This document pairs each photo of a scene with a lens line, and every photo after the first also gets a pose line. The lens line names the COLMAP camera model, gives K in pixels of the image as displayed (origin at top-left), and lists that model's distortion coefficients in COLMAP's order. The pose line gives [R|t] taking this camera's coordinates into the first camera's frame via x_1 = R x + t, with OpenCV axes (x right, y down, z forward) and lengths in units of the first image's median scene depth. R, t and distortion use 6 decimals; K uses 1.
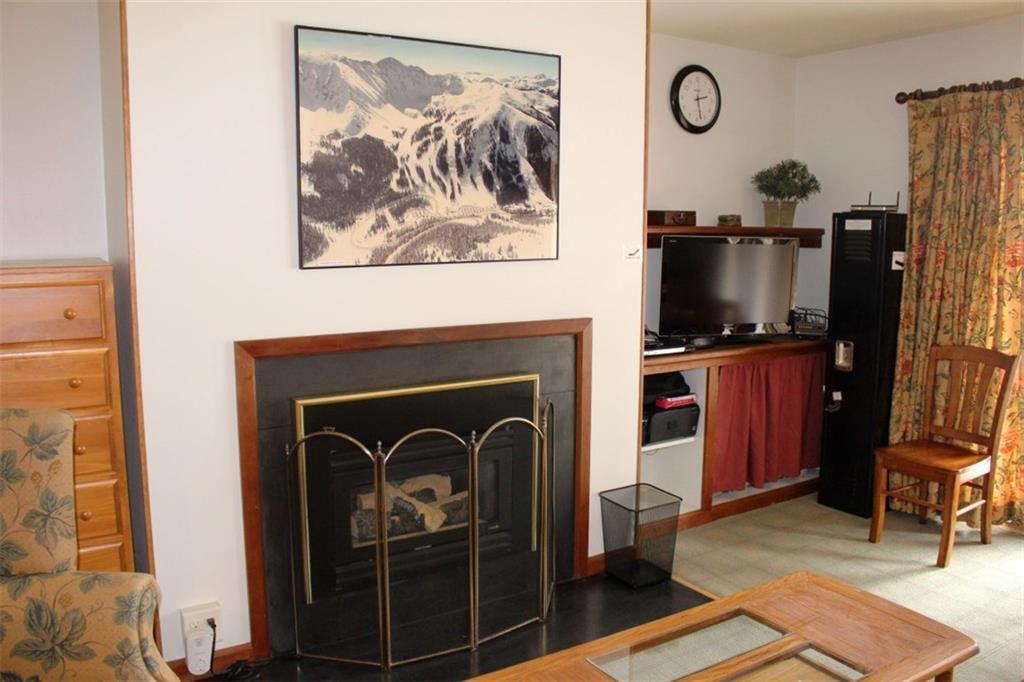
lens RADIAL K [[843.8, 0, 512.0], [0, 843.8, 341.0], [0, 0, 1]] dist [-0.160532, 0.125212]
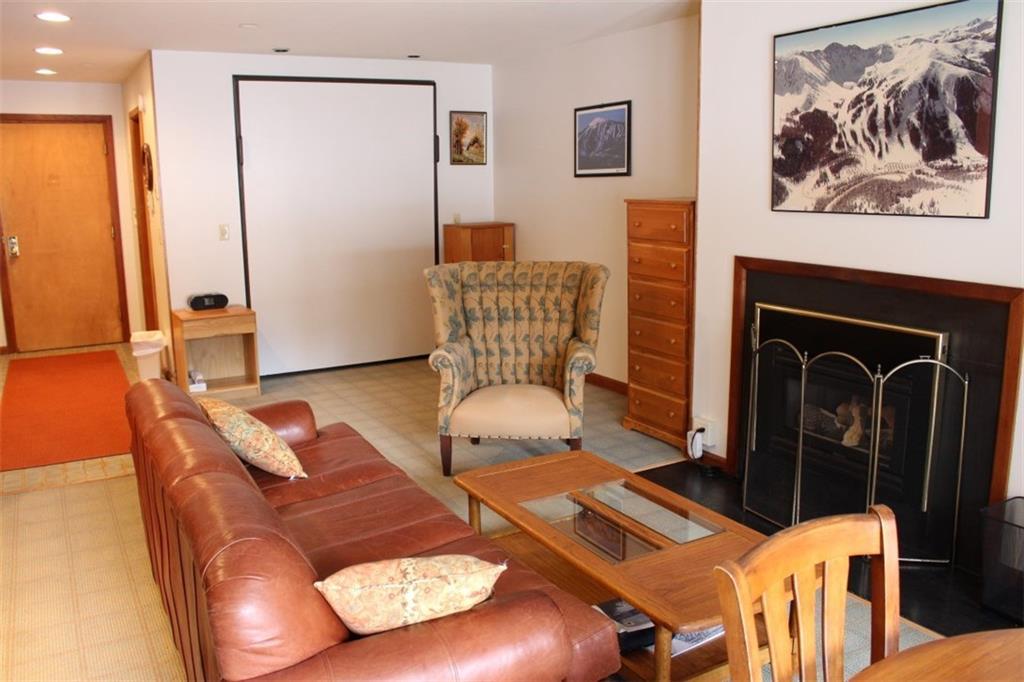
lens RADIAL K [[843.8, 0, 512.0], [0, 843.8, 341.0], [0, 0, 1]] dist [-0.160532, 0.125212]
pose [[-0.045368, 0.186565, -0.981395, 1.045082], [-0.124259, 0.973723, 0.190851, -0.075750], [0.991212, 0.130606, -0.020994, 0.558067]]
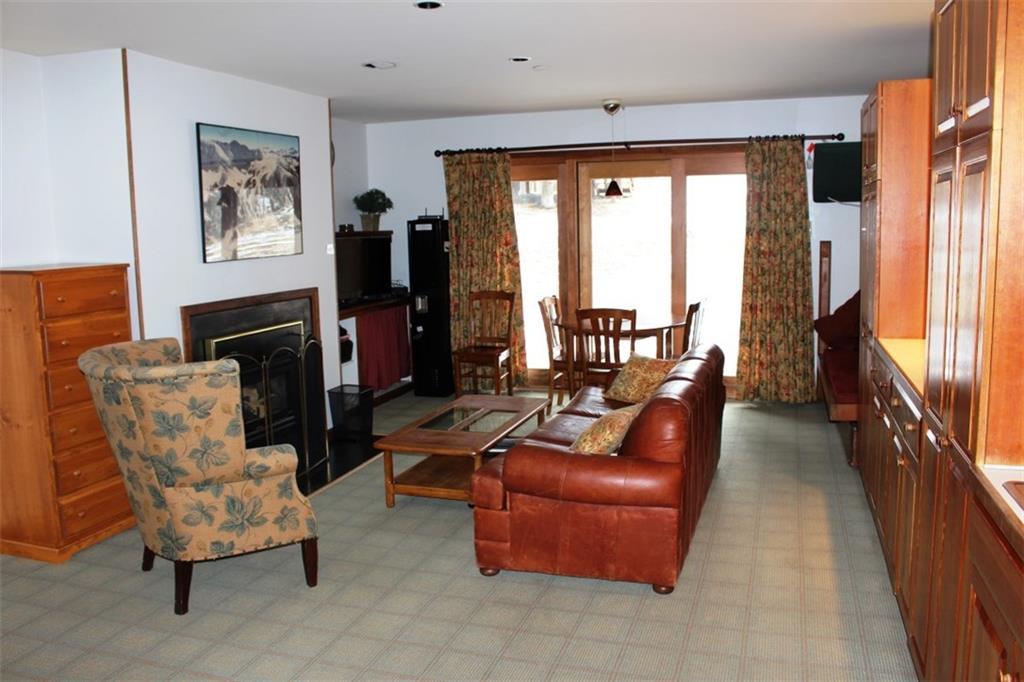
lens RADIAL K [[843.8, 0, 512.0], [0, 843.8, 341.0], [0, 0, 1]] dist [-0.160532, 0.125212]
pose [[0.770537, -0.107273, 0.628304, -0.762134], [0.111378, 0.993230, 0.032987, 0.078039], [-0.627589, 0.044561, 0.777268, -0.637867]]
